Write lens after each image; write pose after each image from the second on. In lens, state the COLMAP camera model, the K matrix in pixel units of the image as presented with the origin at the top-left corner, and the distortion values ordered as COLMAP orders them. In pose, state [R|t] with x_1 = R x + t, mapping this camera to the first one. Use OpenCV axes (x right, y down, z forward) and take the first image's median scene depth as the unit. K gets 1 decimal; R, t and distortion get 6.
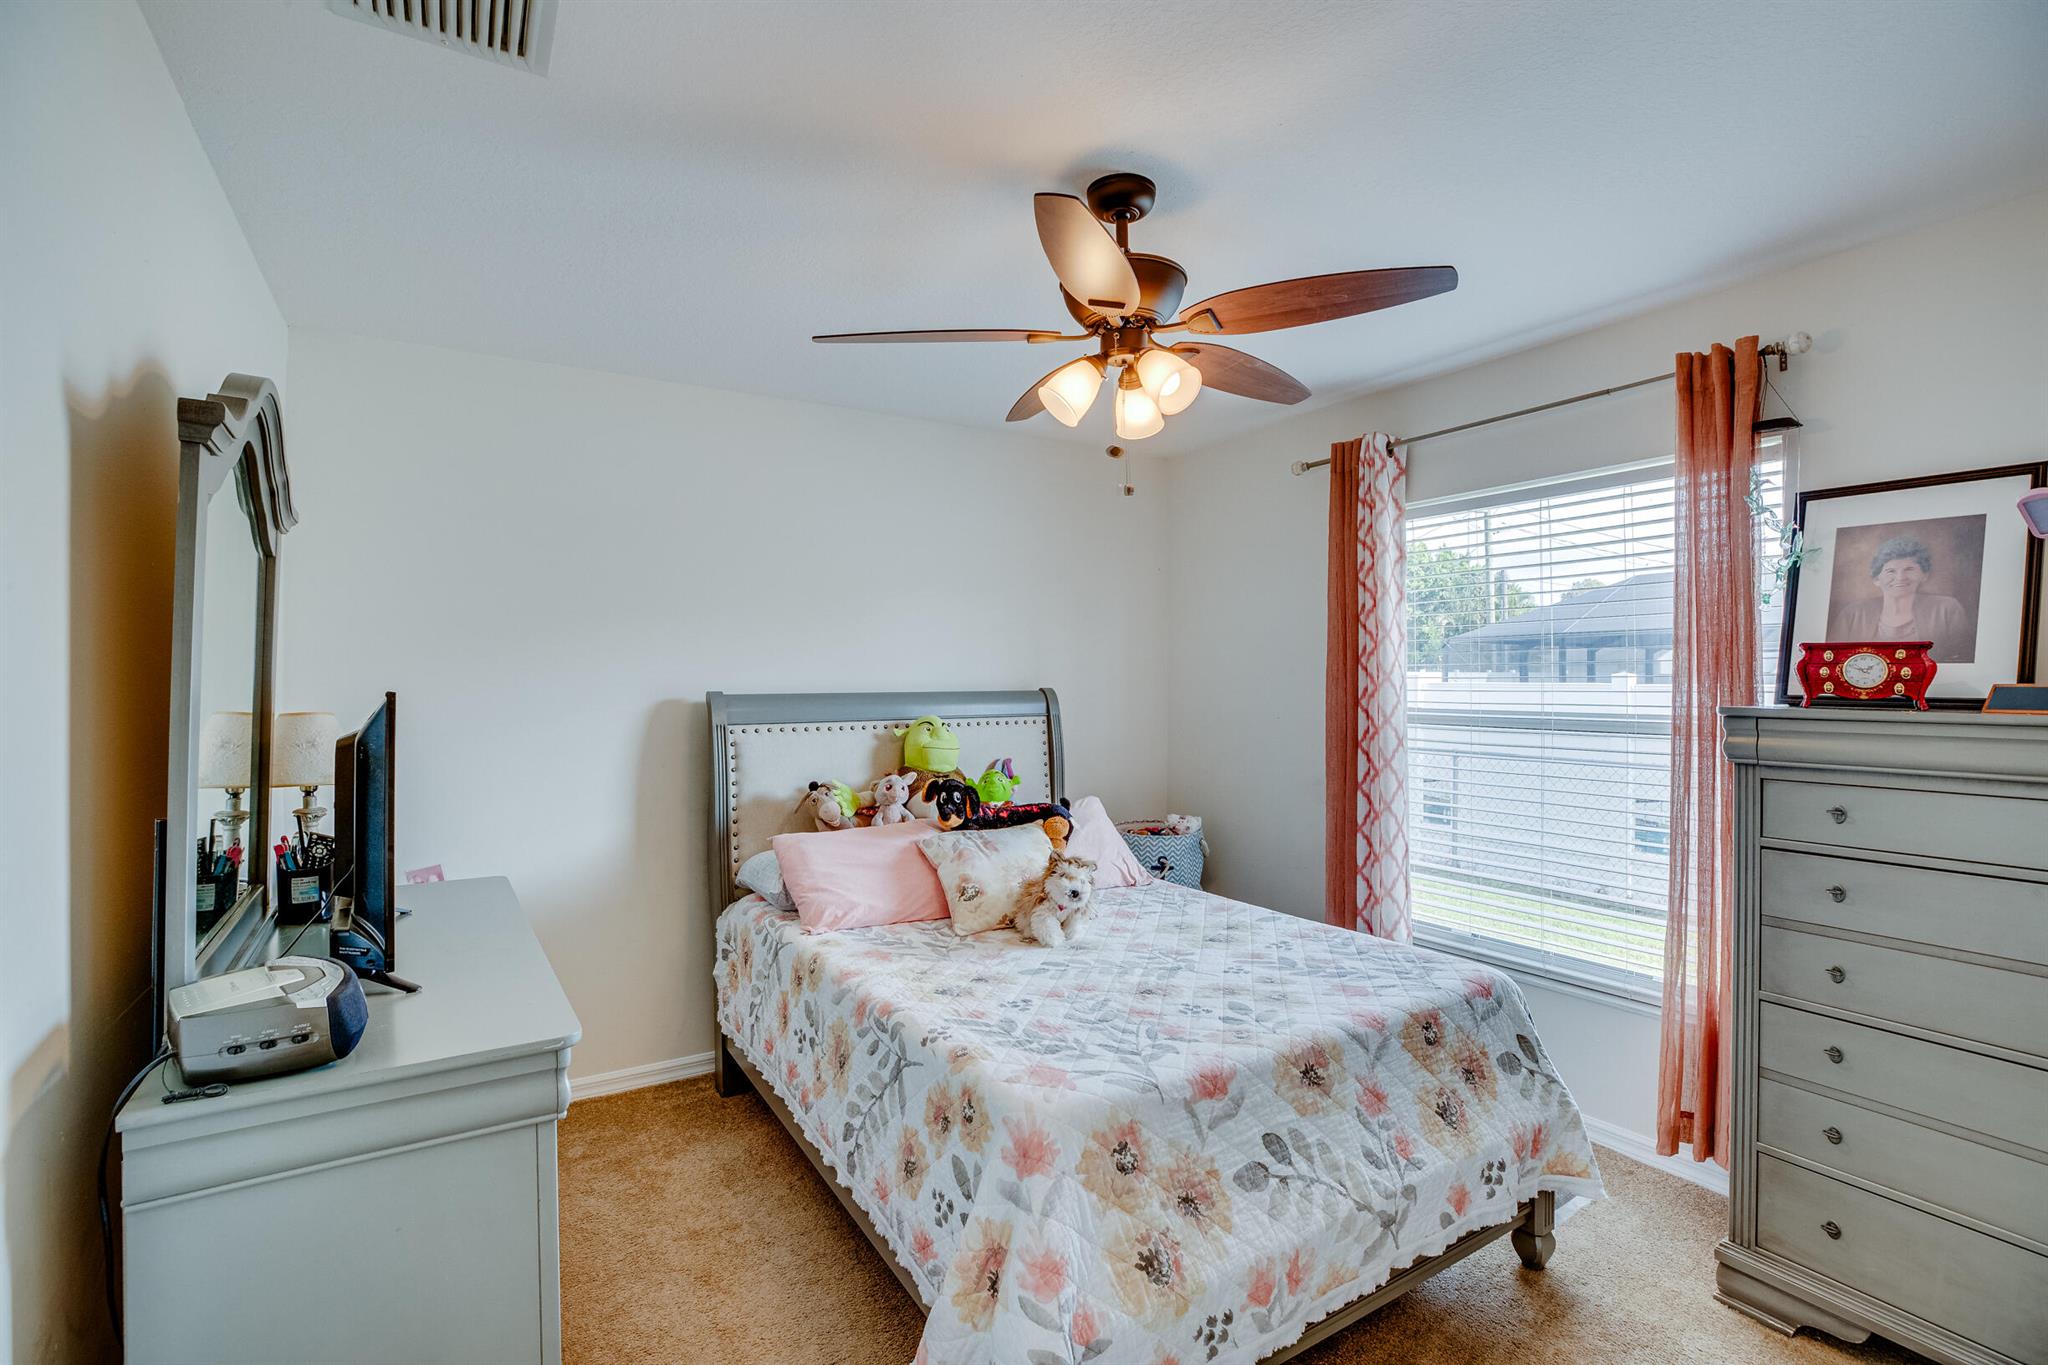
lens RADIAL K [[942.4, 0, 1026.9], [0, 942.4, 681.1], [0, 0, 1]] dist [-0.046243, 0.014449]
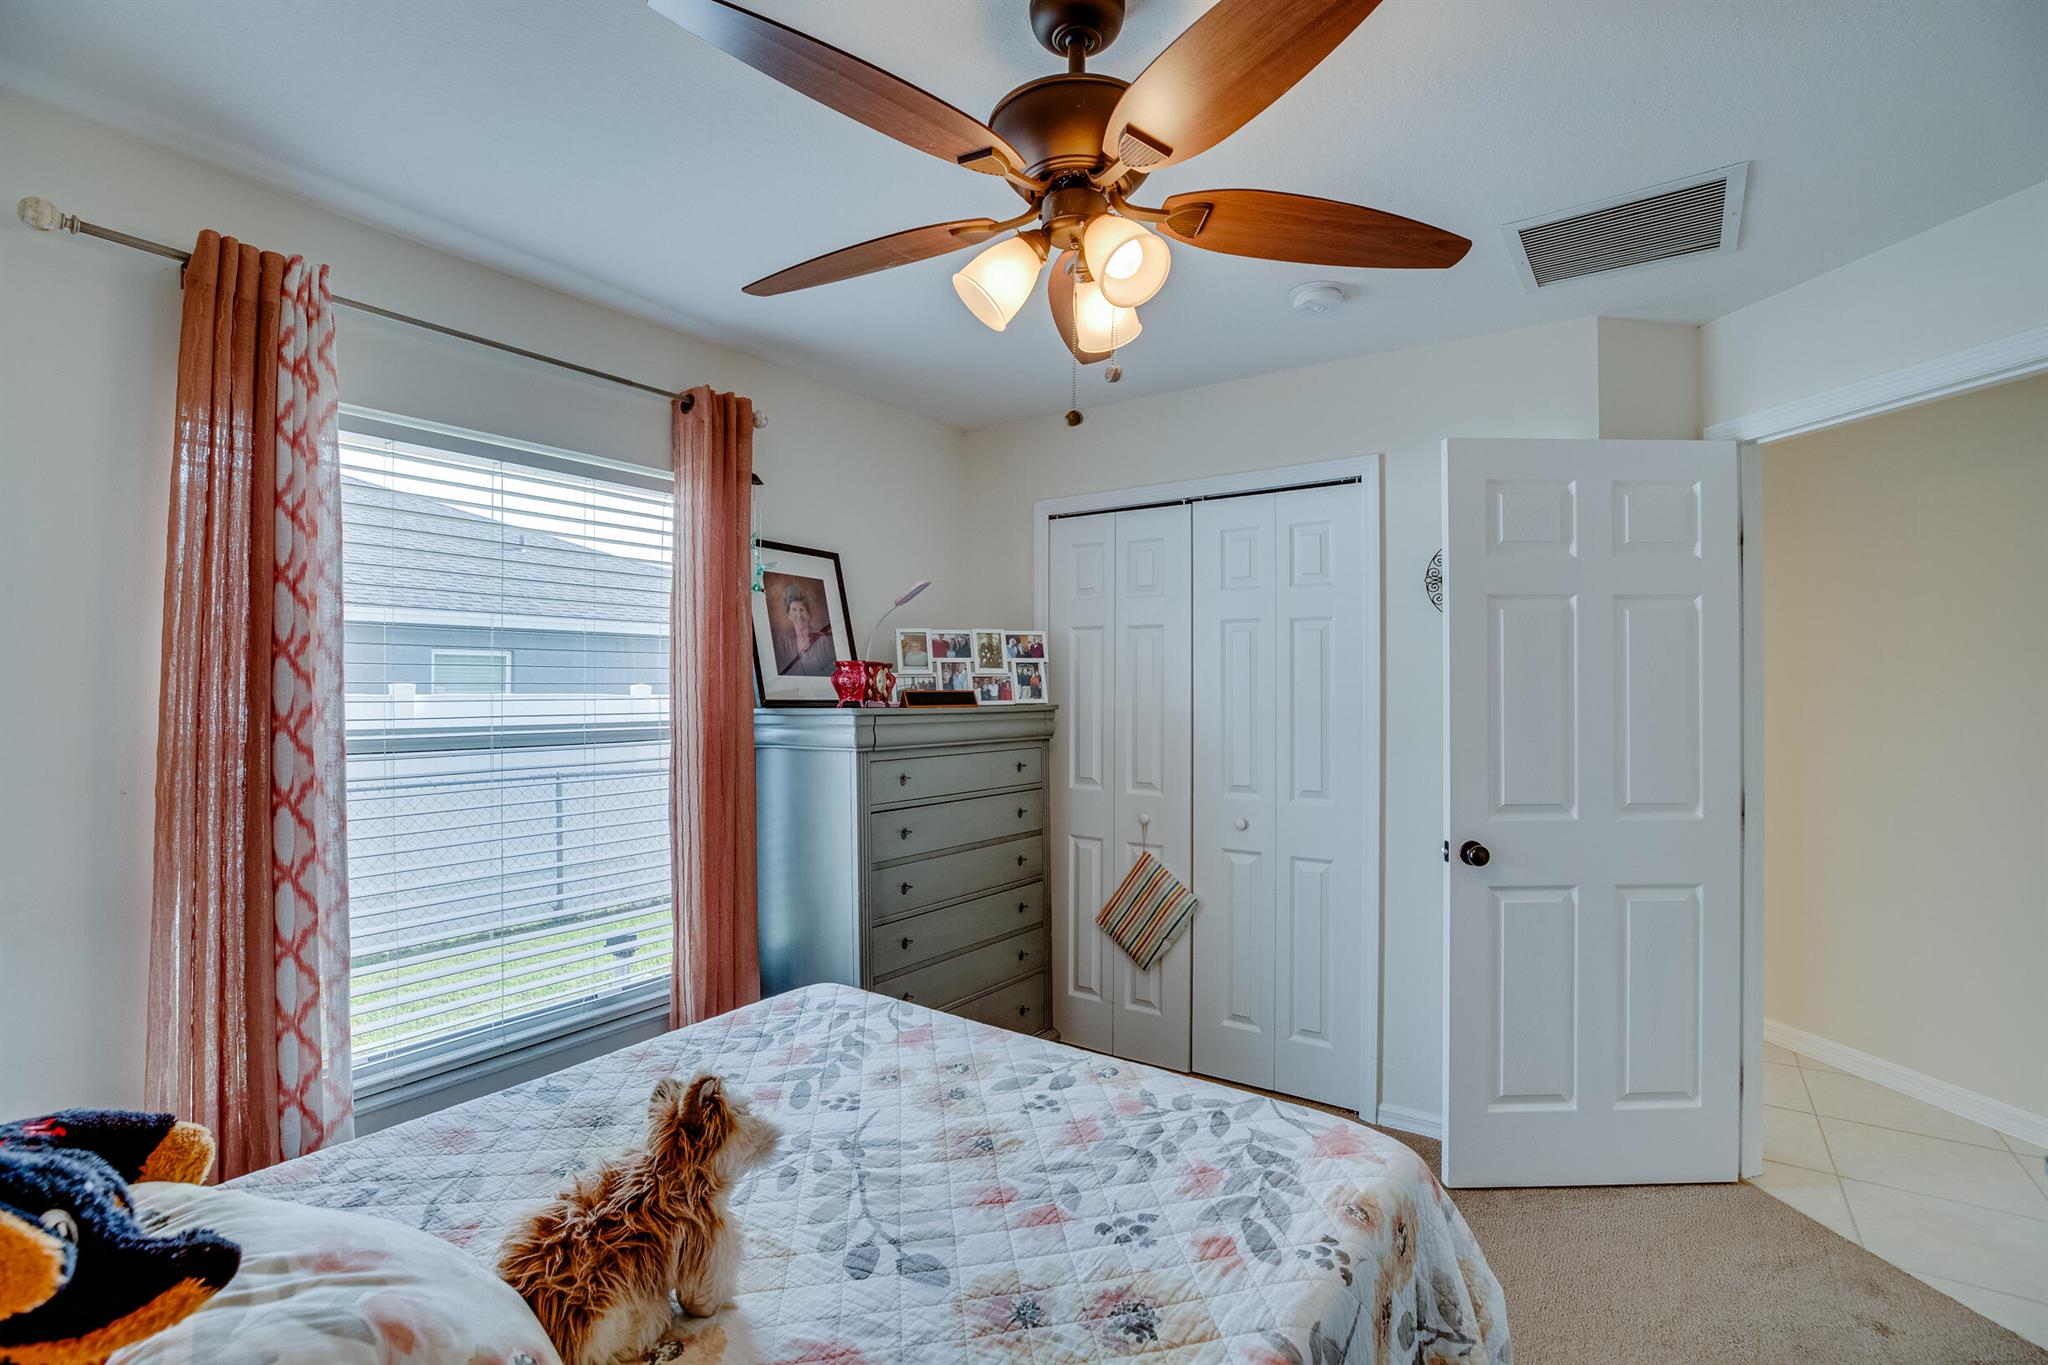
lens RADIAL K [[942.4, 0, 1026.9], [0, 942.4, 681.1], [0, 0, 1]] dist [-0.046243, 0.014449]
pose [[-0.401188, 0.009491, 0.915946, -0.485462], [-0.000569, 0.999944, -0.010610, 0.003298], [-0.915995, -0.004778, -0.401160, 1.199518]]
